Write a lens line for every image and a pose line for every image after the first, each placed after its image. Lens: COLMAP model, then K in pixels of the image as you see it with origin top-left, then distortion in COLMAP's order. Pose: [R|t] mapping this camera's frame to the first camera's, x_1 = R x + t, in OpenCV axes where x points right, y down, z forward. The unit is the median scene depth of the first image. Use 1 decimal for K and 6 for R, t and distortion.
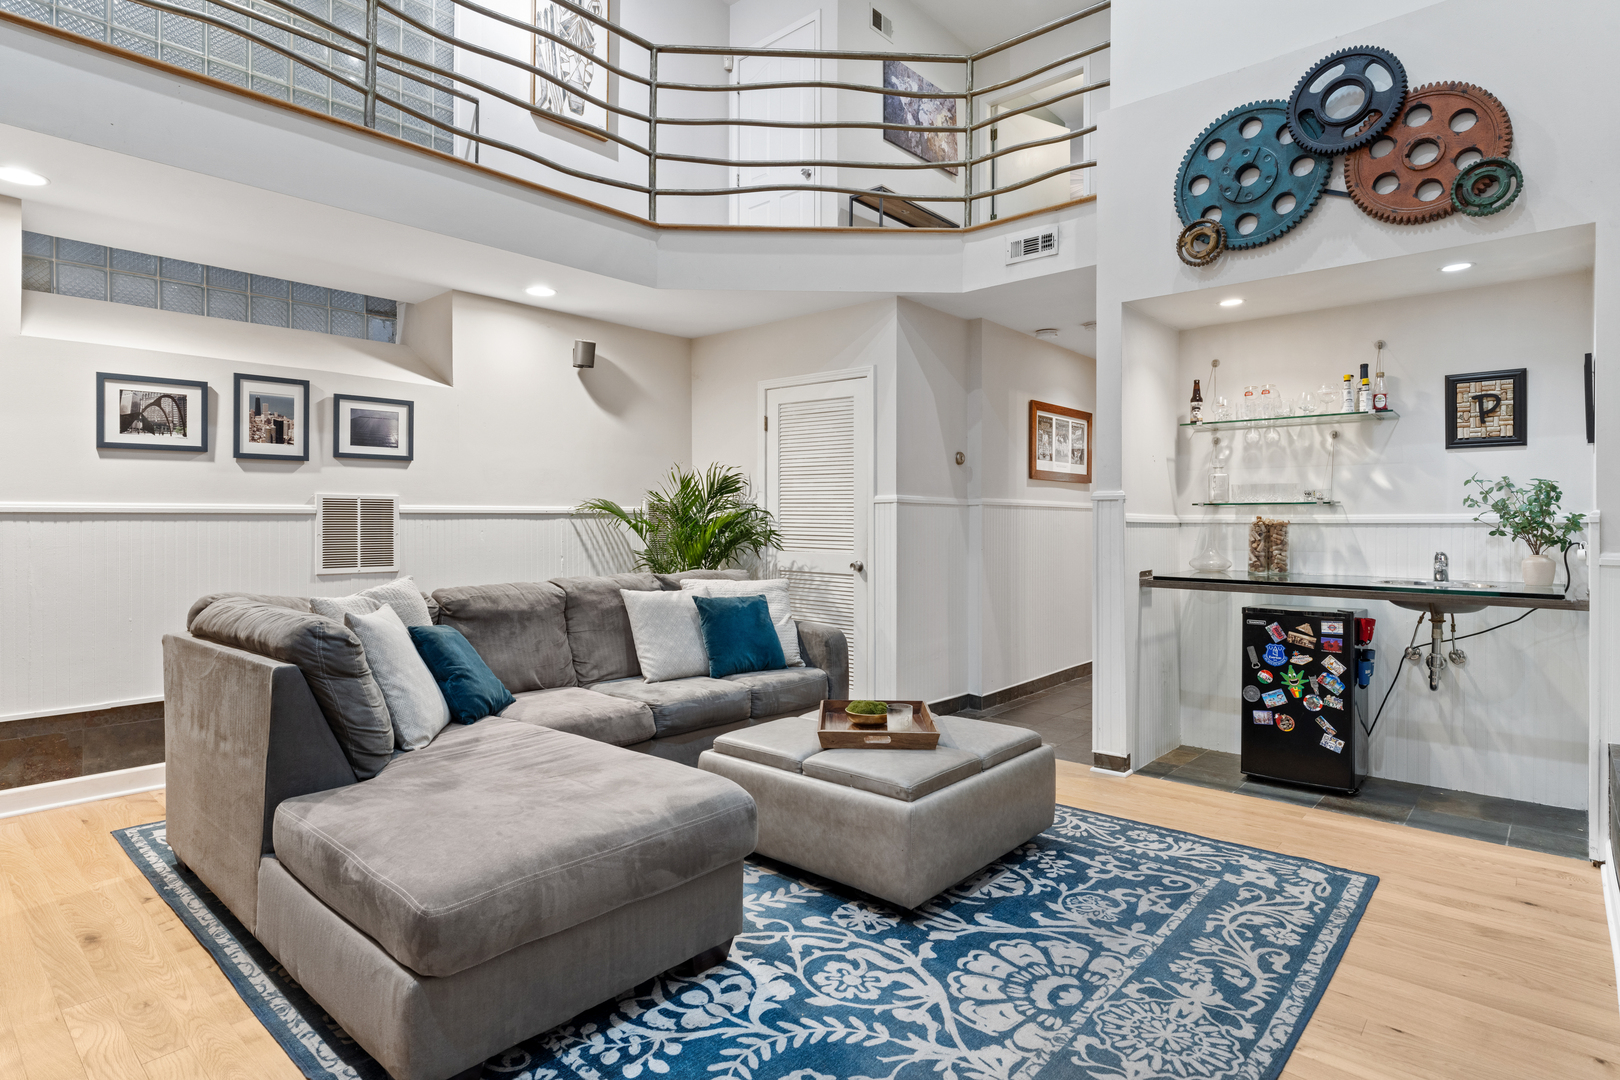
lens RADIAL K [[844.1, 0, 809.2], [0, 844.1, 512.4], [0, 0, 1]] dist [-0.000766, -0.000061]
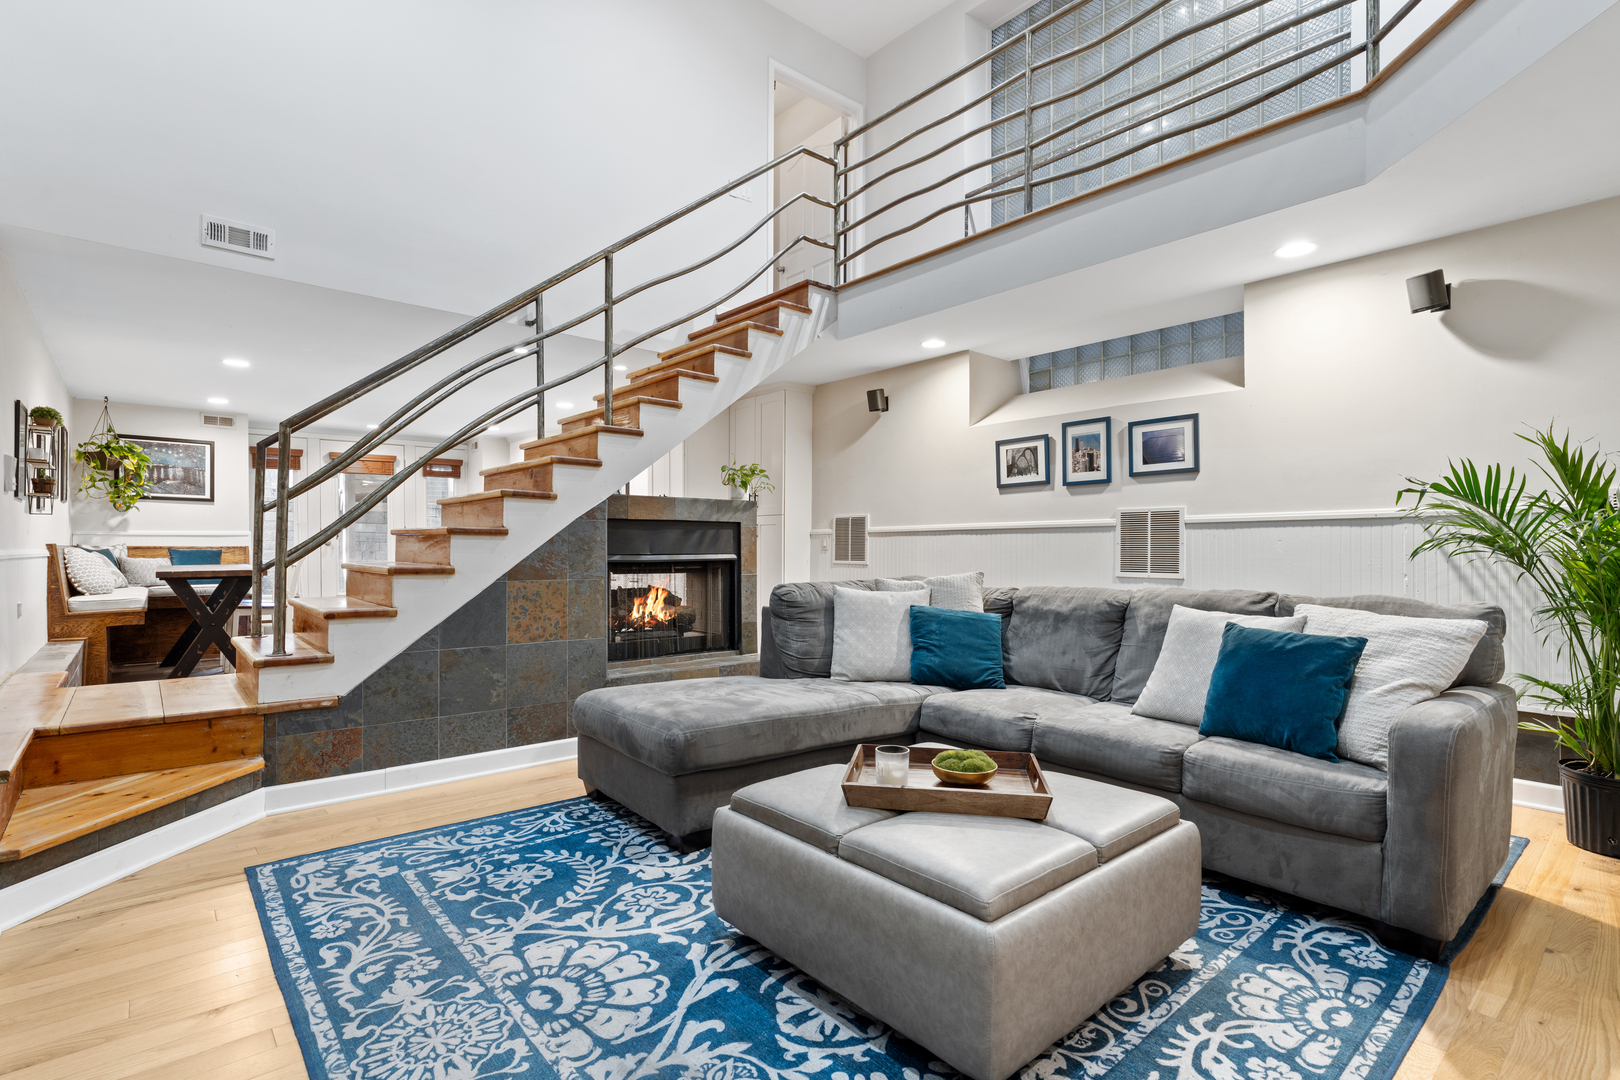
lens RADIAL K [[780.9, 0, 806.8], [0, 780.9, 554.0], [0, 0, 1]] dist [-0.004884, 0.002611]
pose [[-0.134003, 0.004146, -0.990972, 0.942067], [0.008047, 0.999963, 0.003096, 0.056595], [0.990948, -0.007559, -0.134032, 1.173670]]
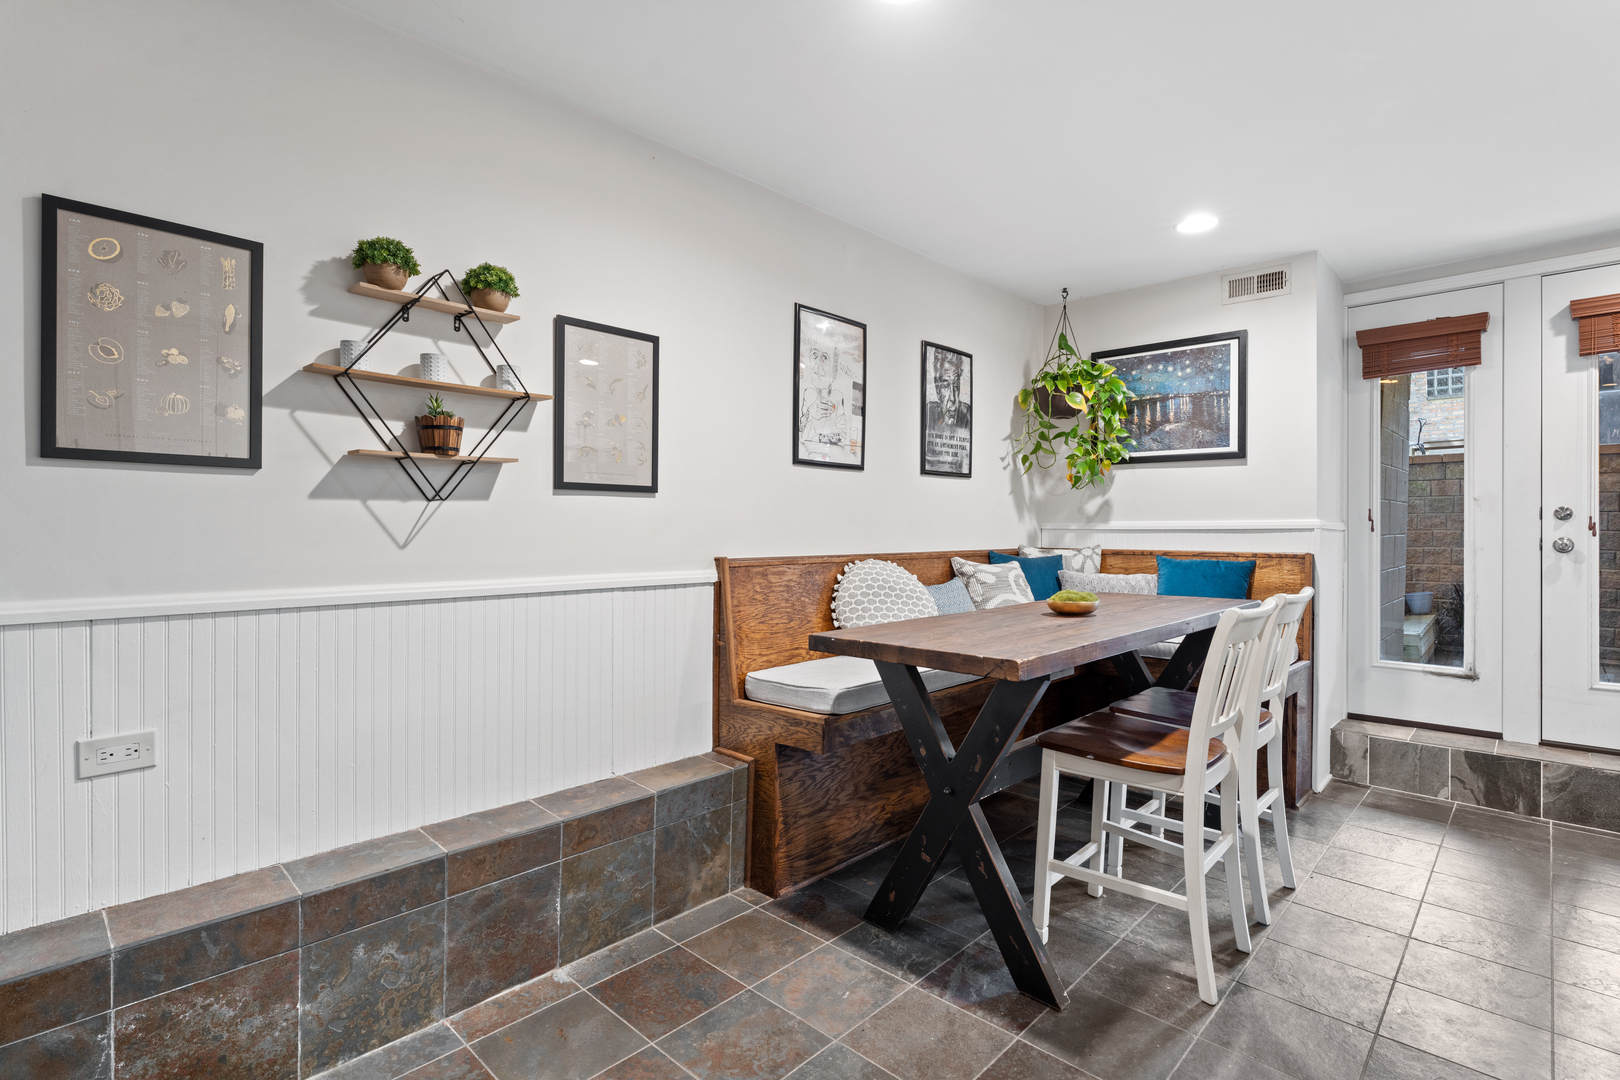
lens RADIAL K [[780.9, 0, 818.4], [0, 780.9, 533.4], [0, 0, 1]] dist [-0.004884, 0.002611]
pose [[-0.999536, -0.005437, 0.029985, -1.047754], [-0.005487, 0.999984, -0.001596, -0.012788], [-0.029976, -0.001760, -0.999549, -0.082472]]
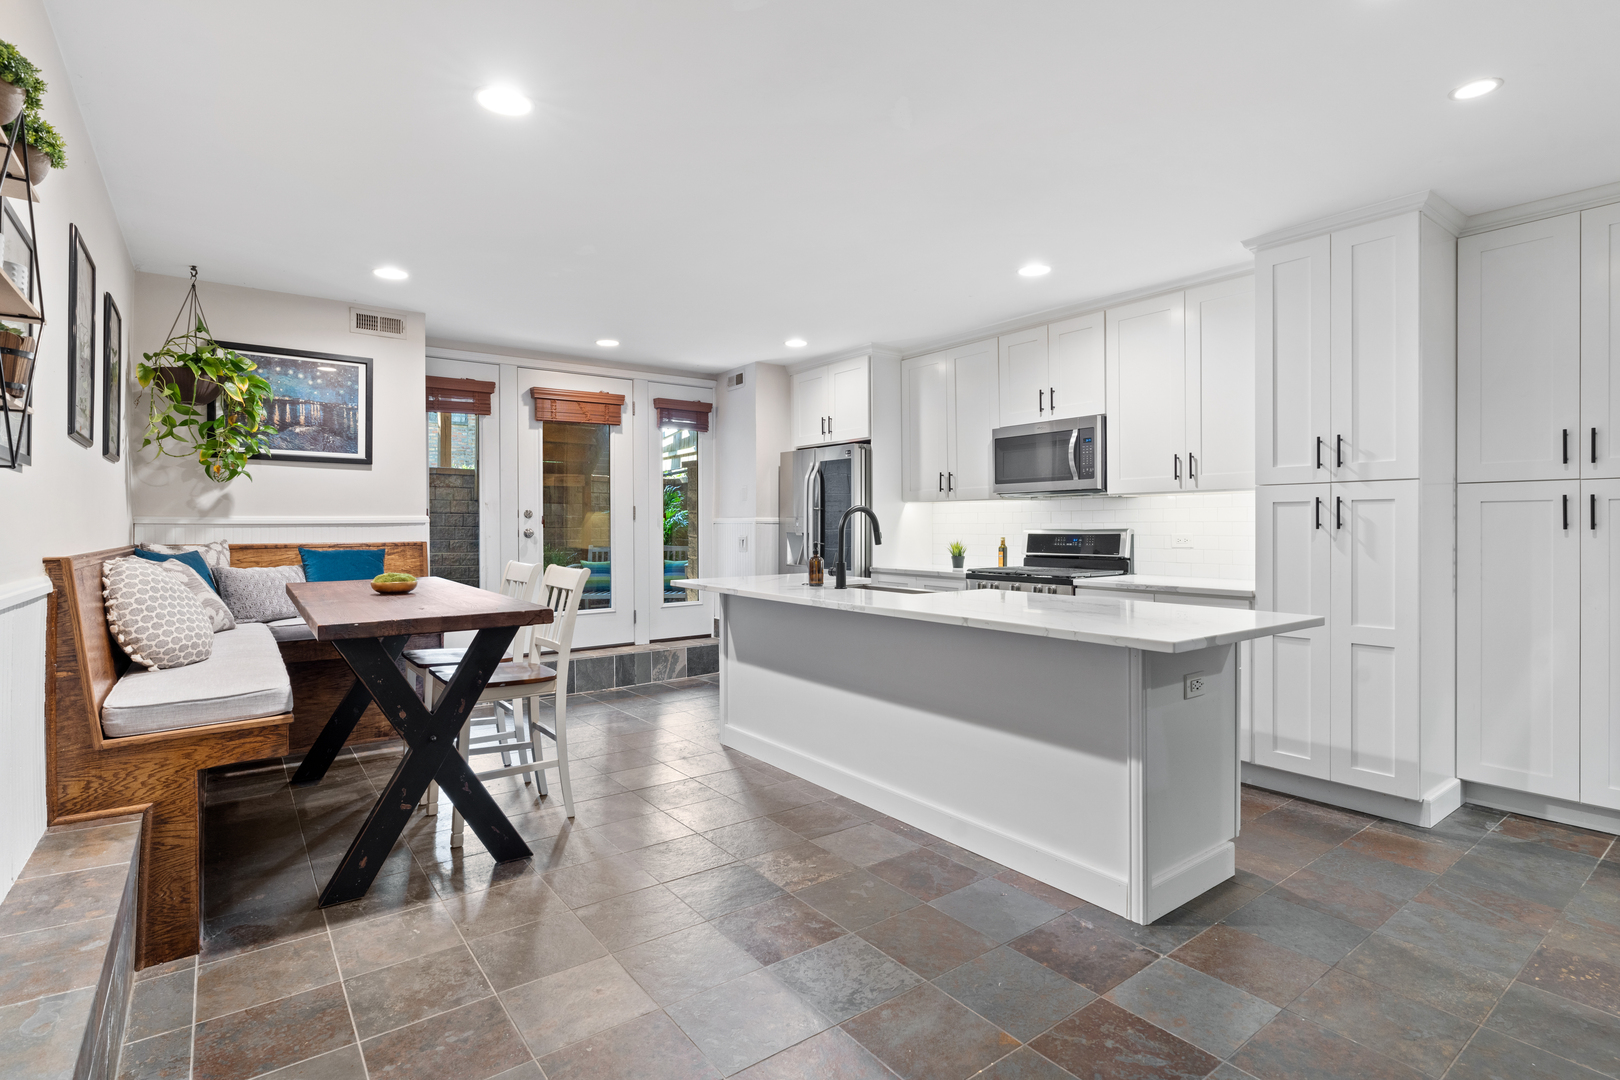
lens RADIAL K [[780.9, 0, 807.8], [0, 780.9, 528.6], [0, 0, 1]] dist [-0.004884, 0.002611]
pose [[-0.193706, -0.000076, -0.981060, -0.263213], [0.011235, 0.999934, -0.002295, -0.000319], [0.980995, -0.011467, -0.193693, -0.257030]]
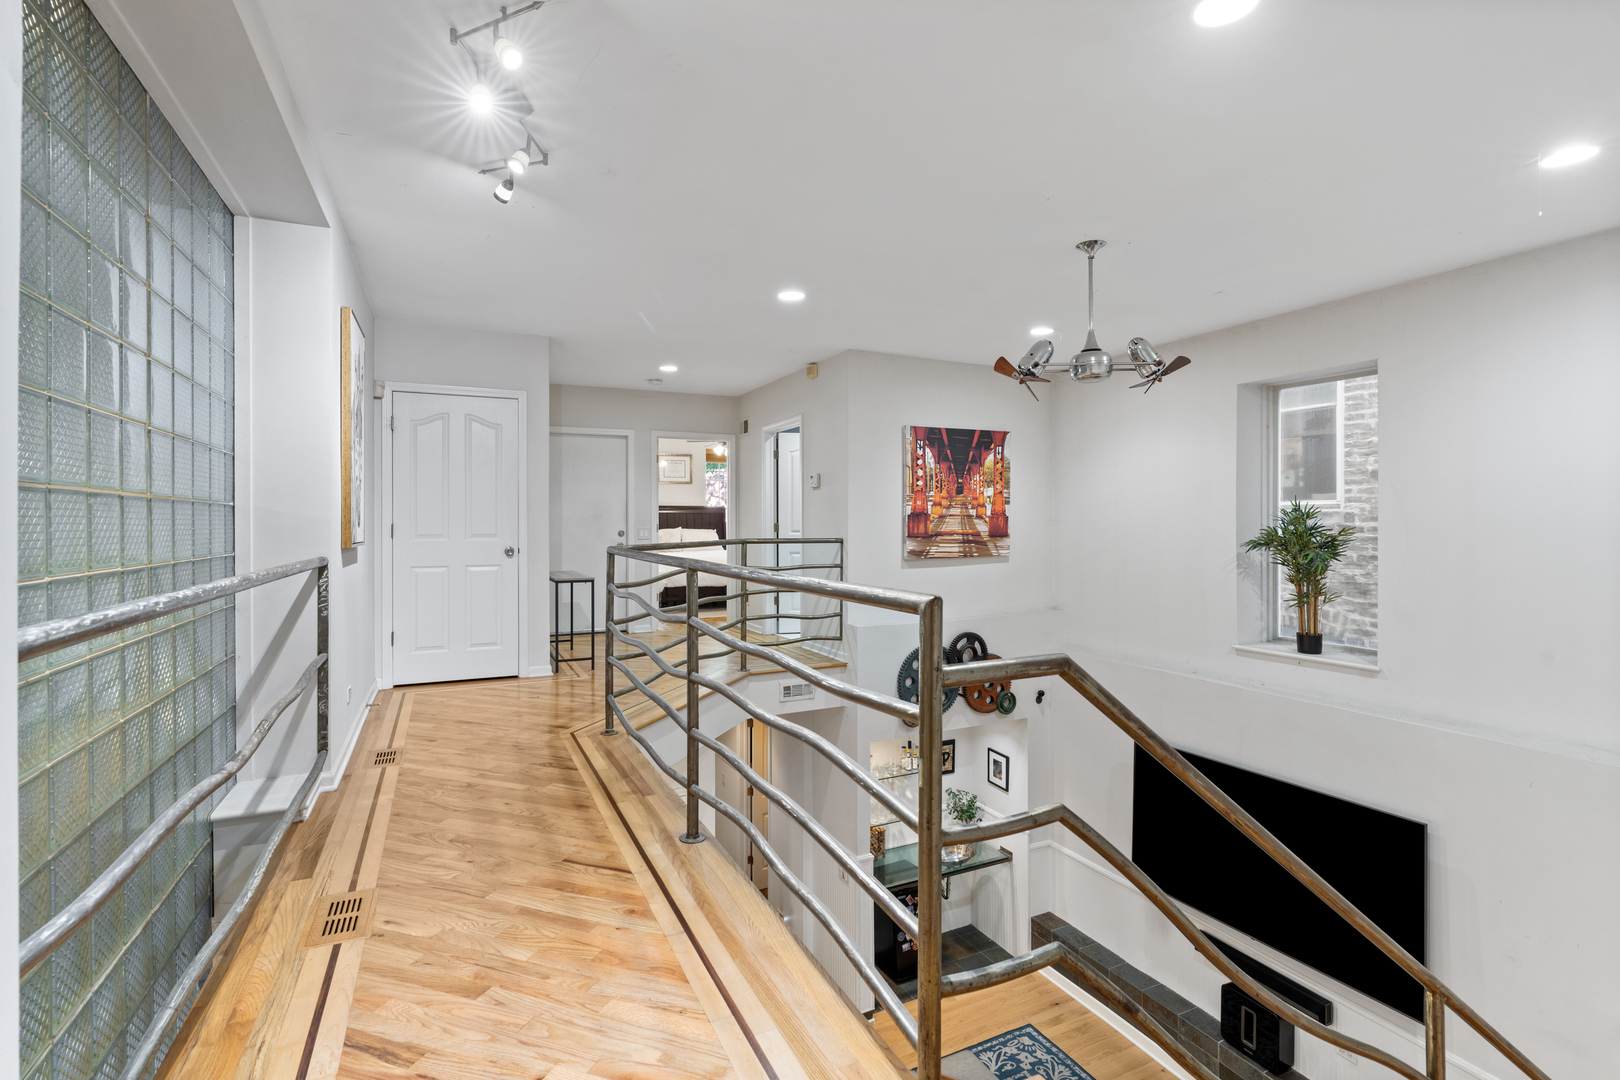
lens RADIAL K [[730.0, 0, 810.7], [0, 730.0, 534.7], [0, 0, 1]] dist [-0.002059, -0.000180]
pose [[0.387899, -0.009264, 0.921655, -1.618960], [-0.004356, 0.999920, 0.011884, -1.082667], [-0.921692, -0.008625, 0.387827, 0.870037]]
